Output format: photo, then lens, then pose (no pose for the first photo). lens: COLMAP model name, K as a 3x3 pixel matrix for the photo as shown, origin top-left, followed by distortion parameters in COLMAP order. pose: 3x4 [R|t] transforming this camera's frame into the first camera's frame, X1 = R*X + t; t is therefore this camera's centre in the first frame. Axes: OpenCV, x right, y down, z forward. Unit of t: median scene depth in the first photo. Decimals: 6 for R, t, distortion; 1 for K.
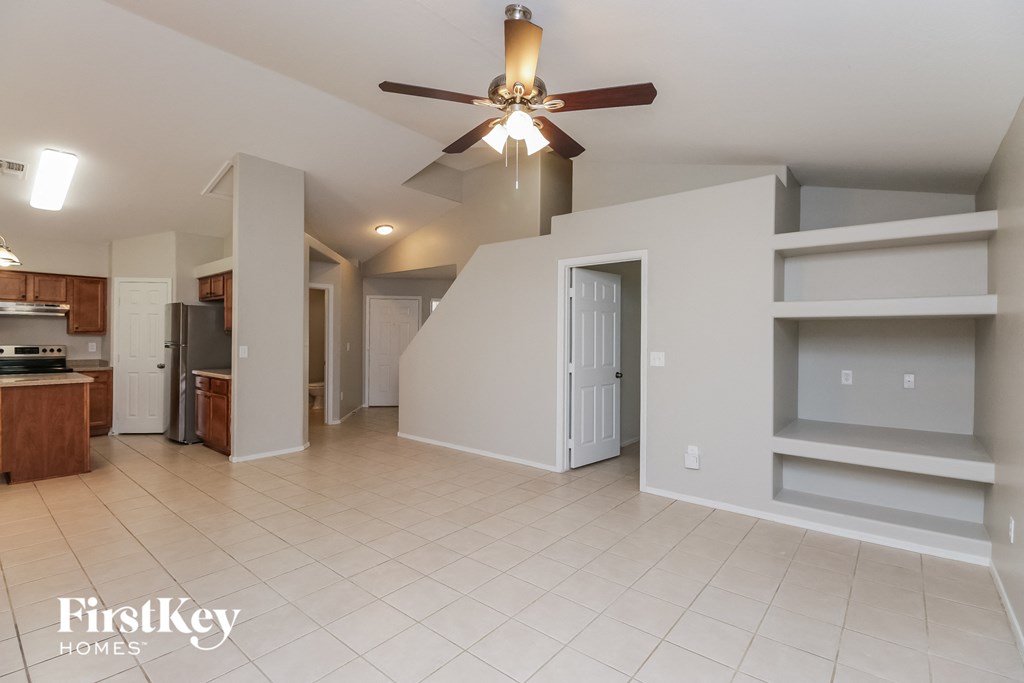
lens RADIAL K [[473.7, 0, 511.4], [0, 473.7, 338.1], [0, 0, 1]] dist [-0.013088, -0.001866]
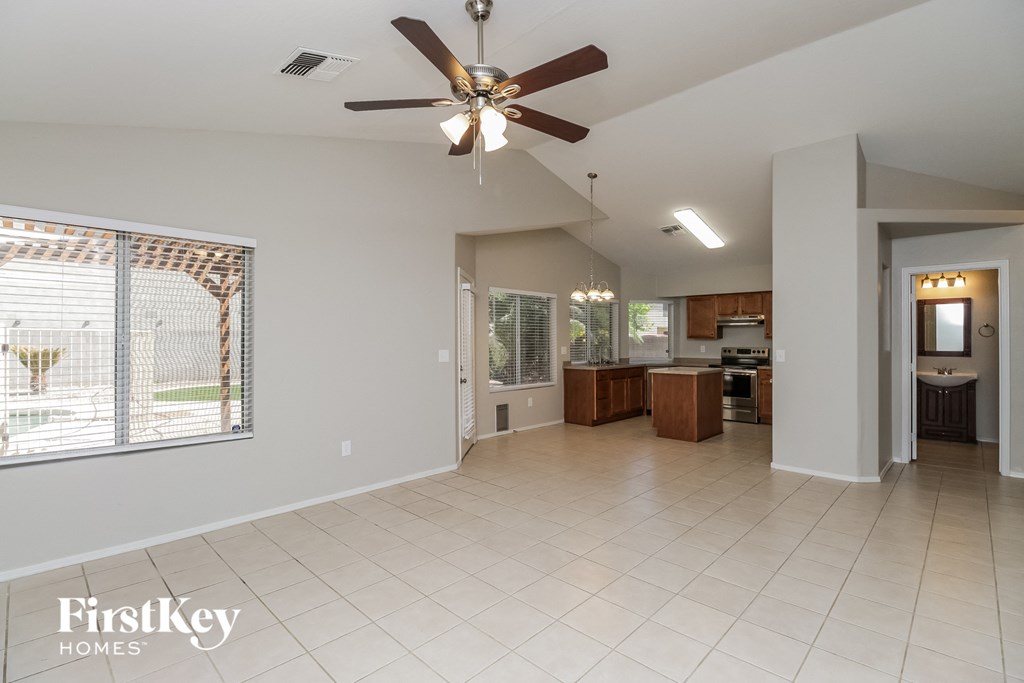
lens RADIAL K [[473.7, 0, 508.5], [0, 473.7, 342.3], [0, 0, 1]] dist [-0.013088, -0.001866]
pose [[-0.074620, 0.000783, -0.997212, 0.357598], [-0.000432, 1.000000, 0.000818, -0.000271], [0.997212, 0.000492, -0.074619, 0.419670]]
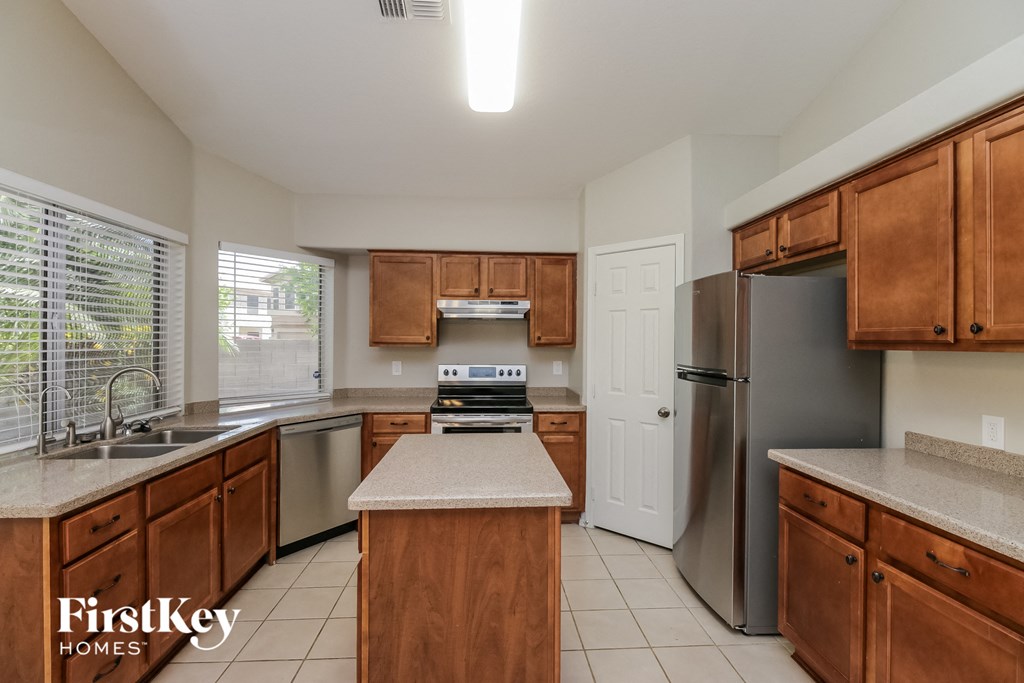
lens RADIAL K [[473.7, 0, 518.1], [0, 473.7, 341.2], [0, 0, 1]] dist [-0.013088, -0.001866]
pose [[0.695337, -0.004829, -0.718668, -0.506345], [-0.001792, 0.999963, -0.008452, -0.012320], [0.718682, 0.007165, 0.695302, 0.553836]]
